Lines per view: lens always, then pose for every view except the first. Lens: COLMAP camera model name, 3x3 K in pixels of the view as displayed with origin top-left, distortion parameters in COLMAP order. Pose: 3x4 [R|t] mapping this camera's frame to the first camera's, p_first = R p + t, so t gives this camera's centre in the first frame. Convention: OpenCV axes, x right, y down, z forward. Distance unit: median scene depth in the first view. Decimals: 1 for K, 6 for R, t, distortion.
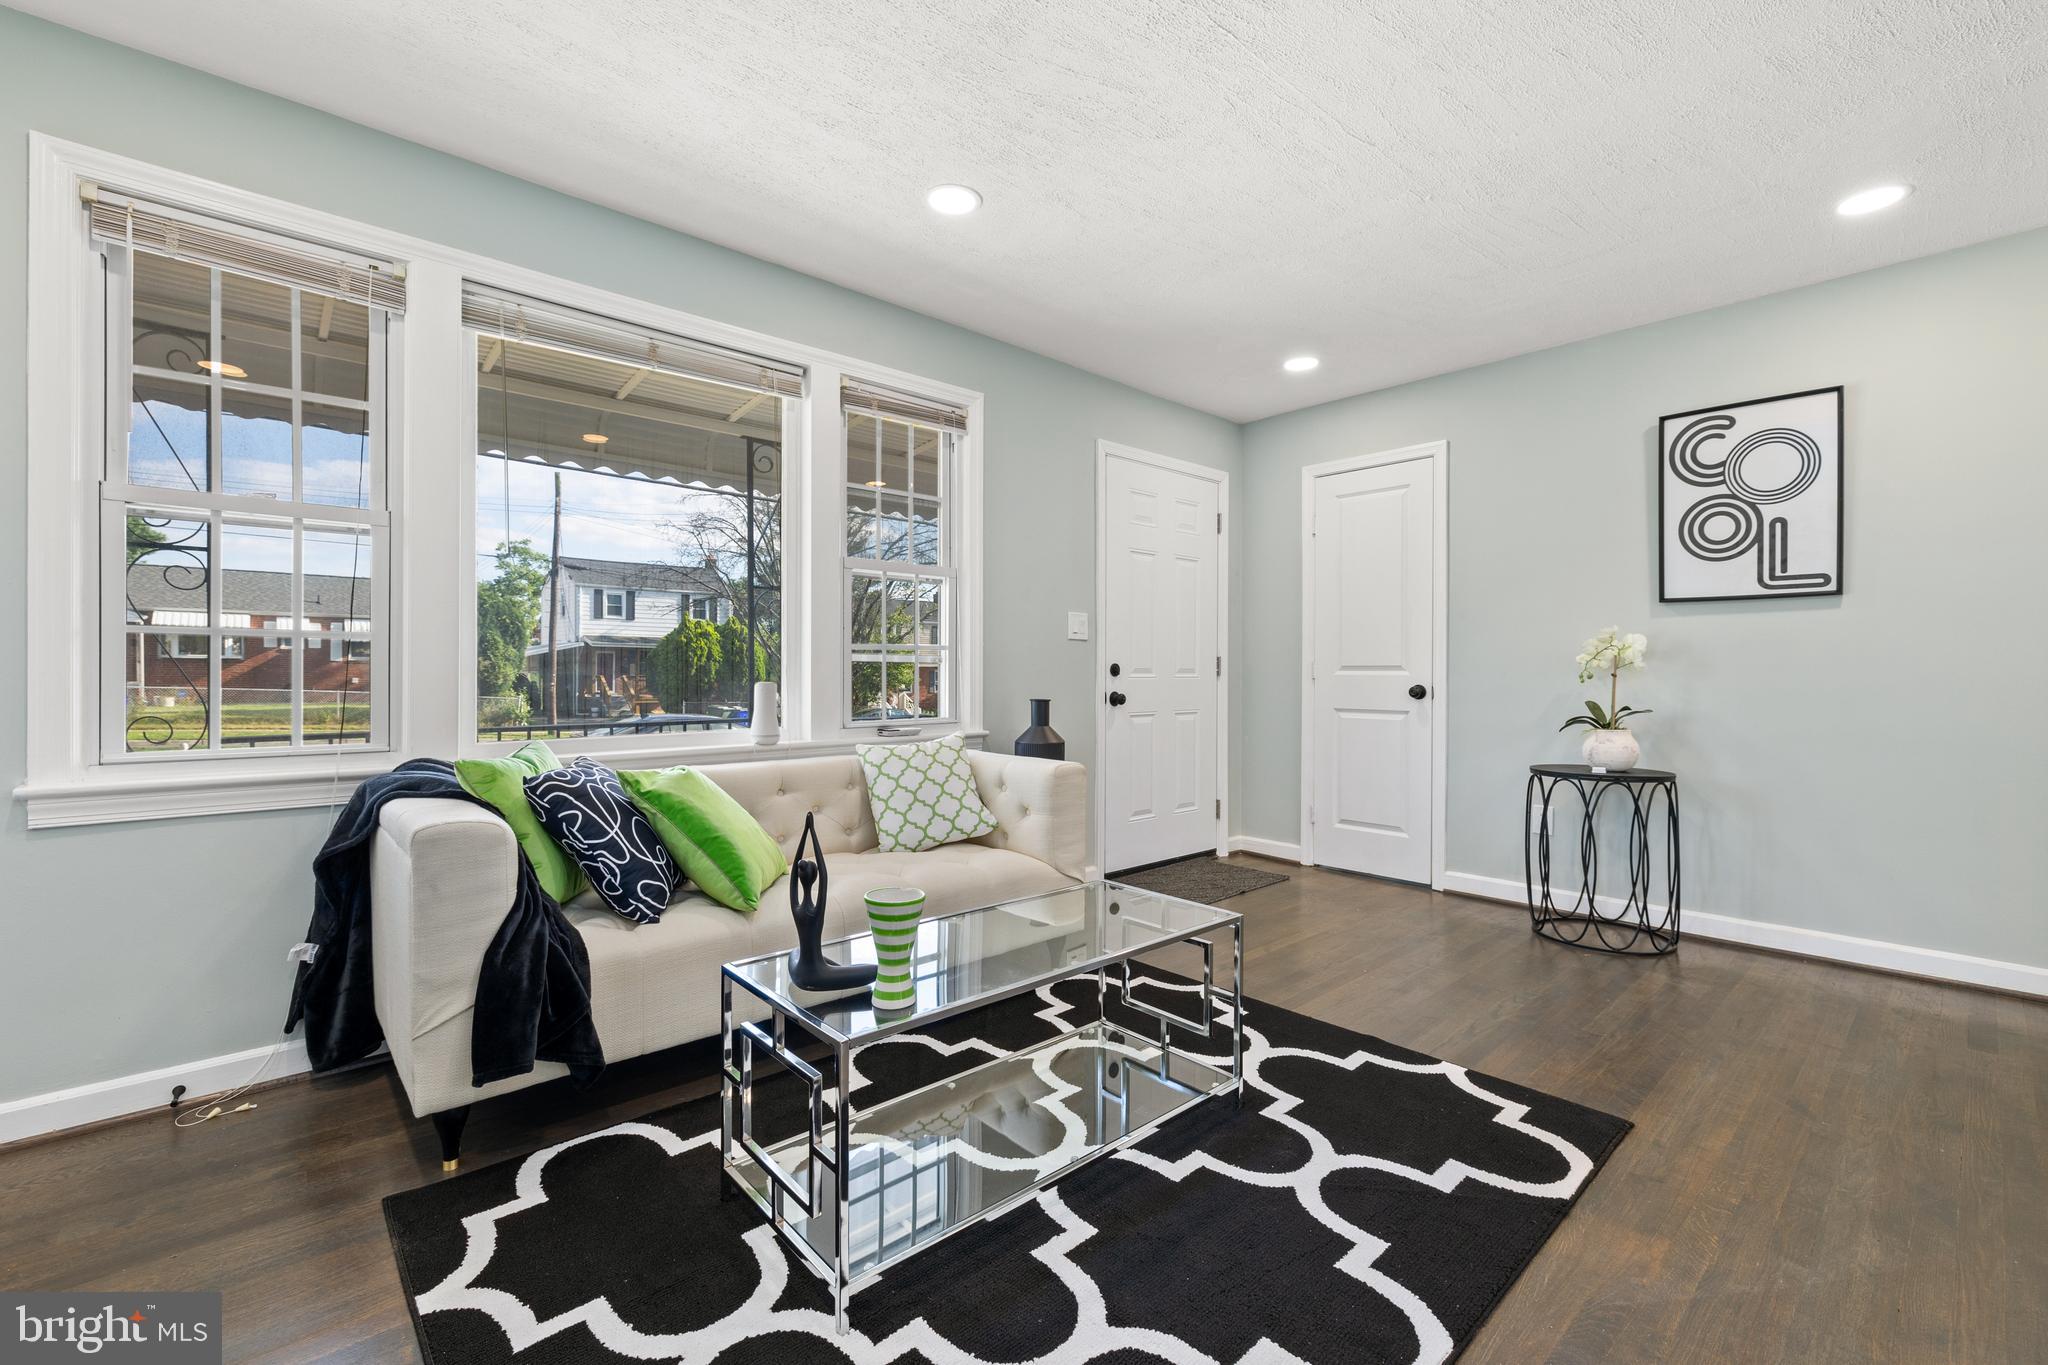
lens RADIAL K [[867.0, 0, 1025.2], [0, 867.0, 670.4], [0, 0, 1]] dist [-0.000094, 0.000388]
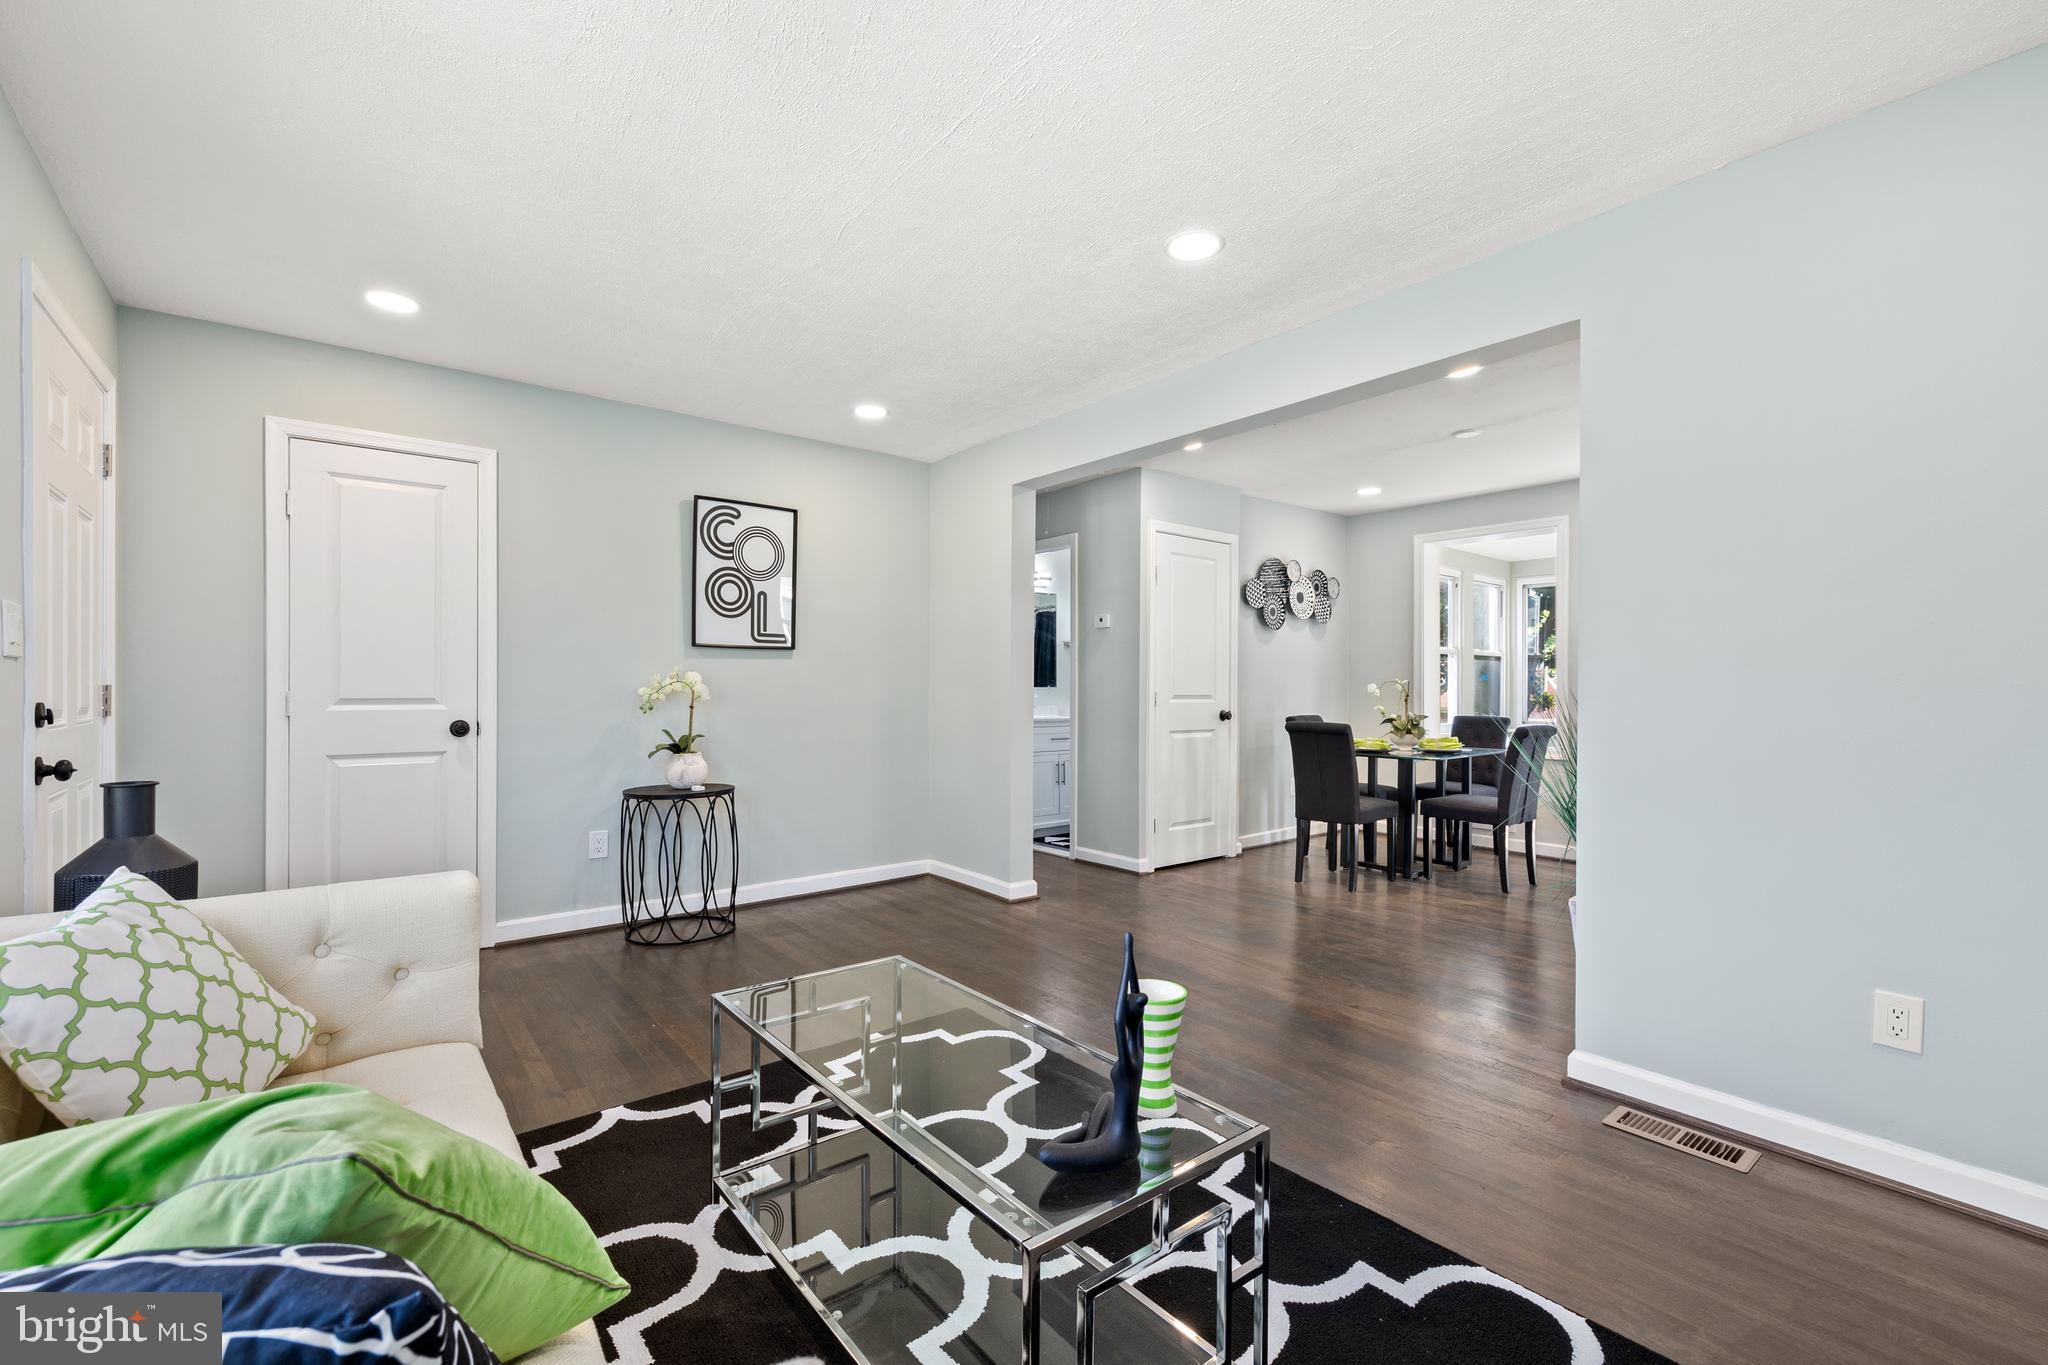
lens RADIAL K [[878.1, 0, 1001.3], [0, 878.1, 692.1], [0, 0, 1]] dist [0.000195, 0.000172]
pose [[0.062873, -0.009748, 0.997974, -0.495199], [-0.005220, 0.999935, 0.010096, -0.029563], [-0.998008, -0.005844, 0.062818, 0.504205]]
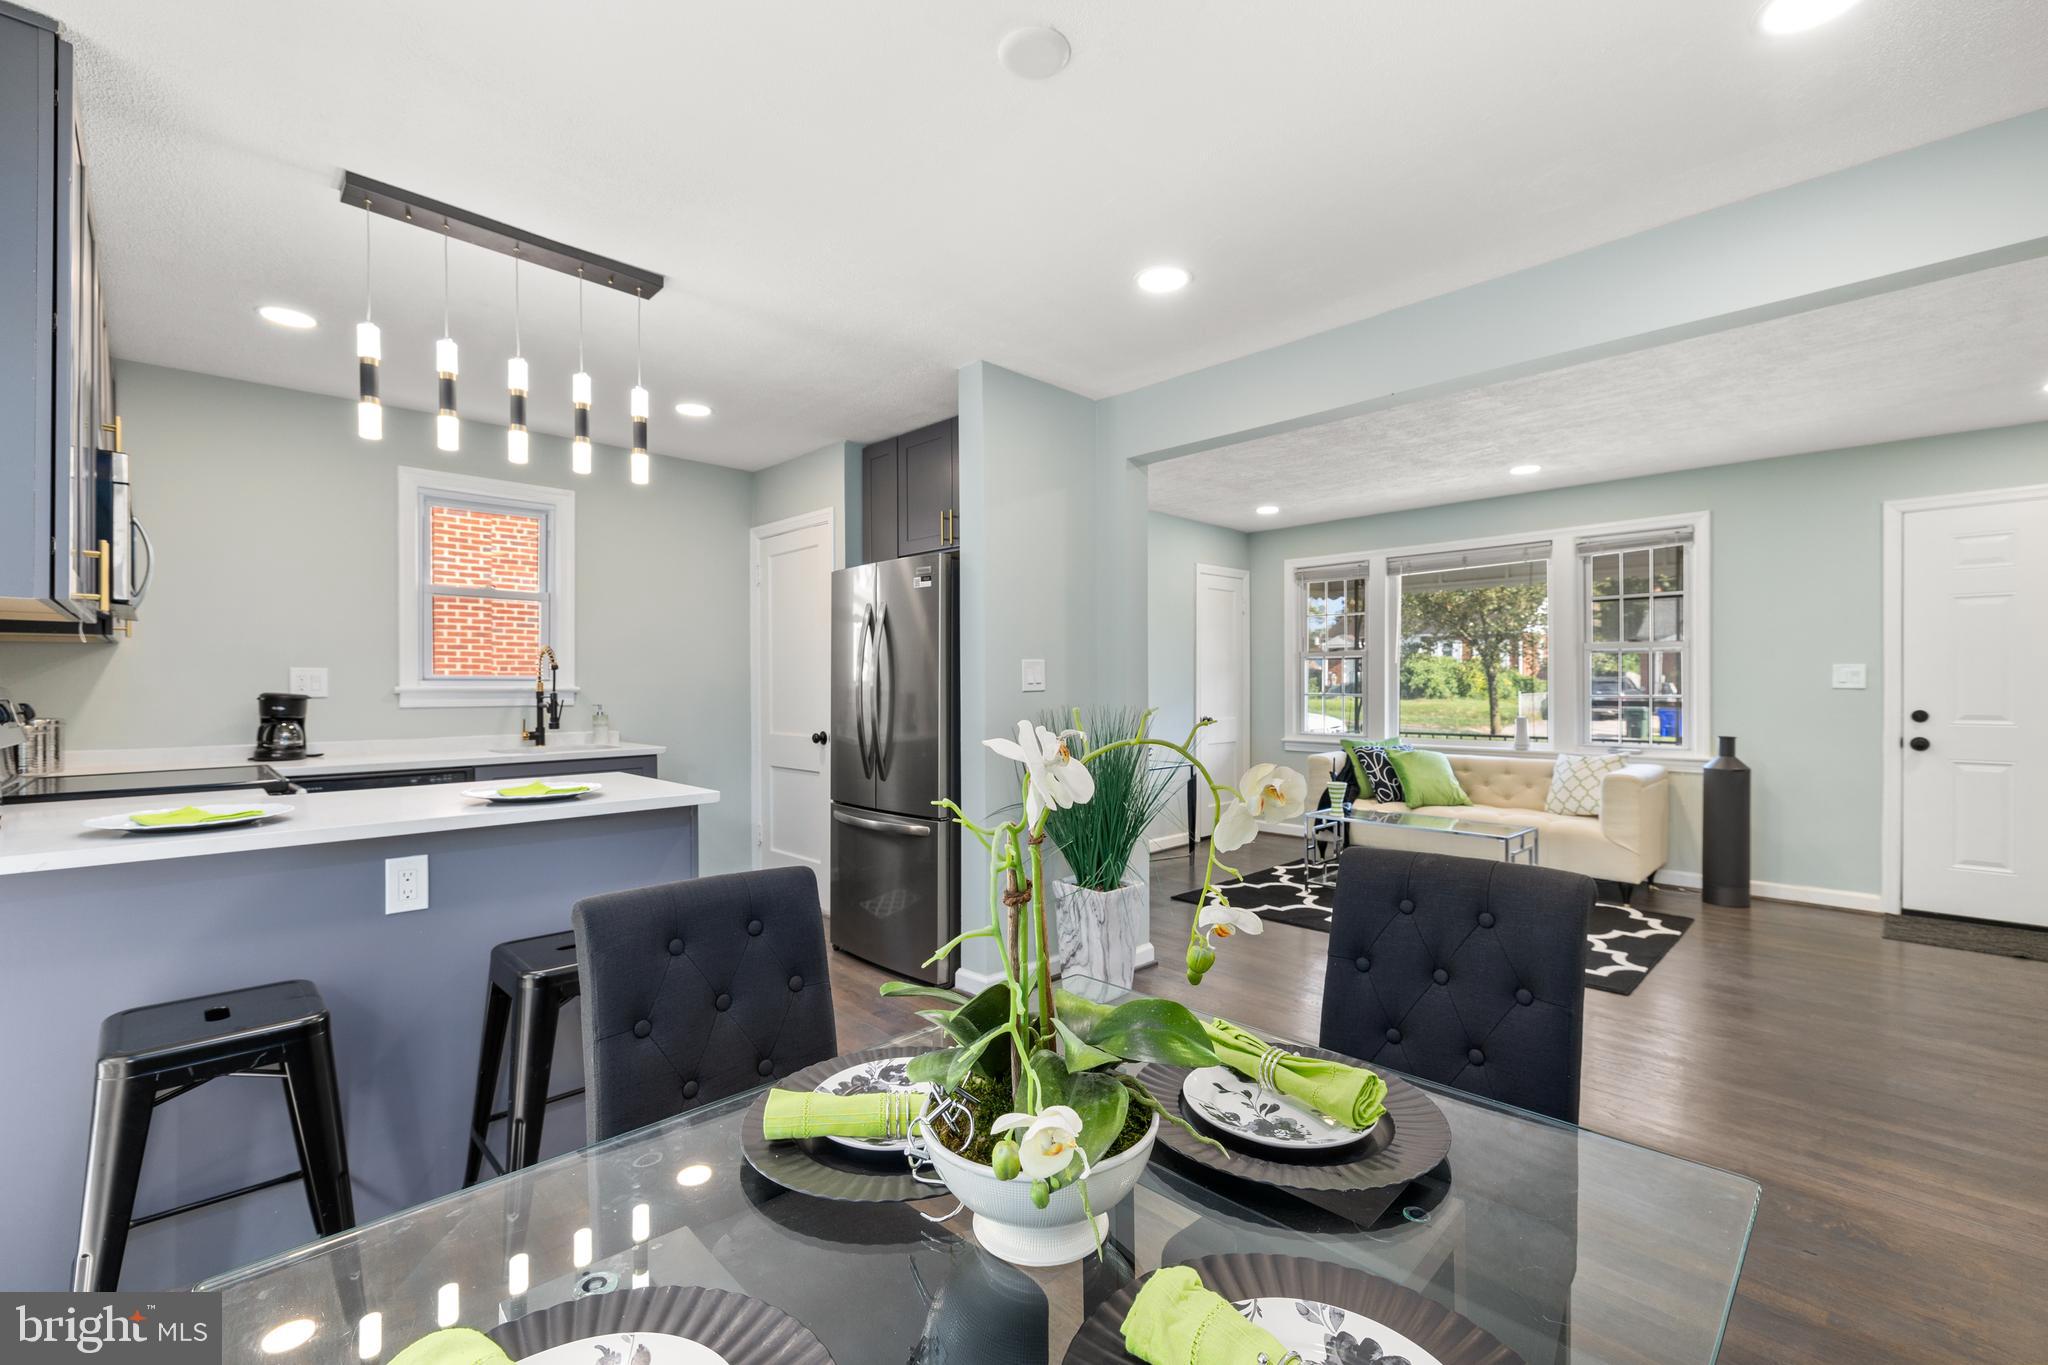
lens RADIAL K [[867.0, 0, 1025.2], [0, 867.0, 670.4], [0, 0, 1]] dist [-0.000094, 0.000388]
pose [[0.046253, -0.018133, -0.998765, 1.401925], [0.004733, 0.999828, -0.017933, -0.053595], [0.998919, -0.003898, 0.046331, -0.153240]]
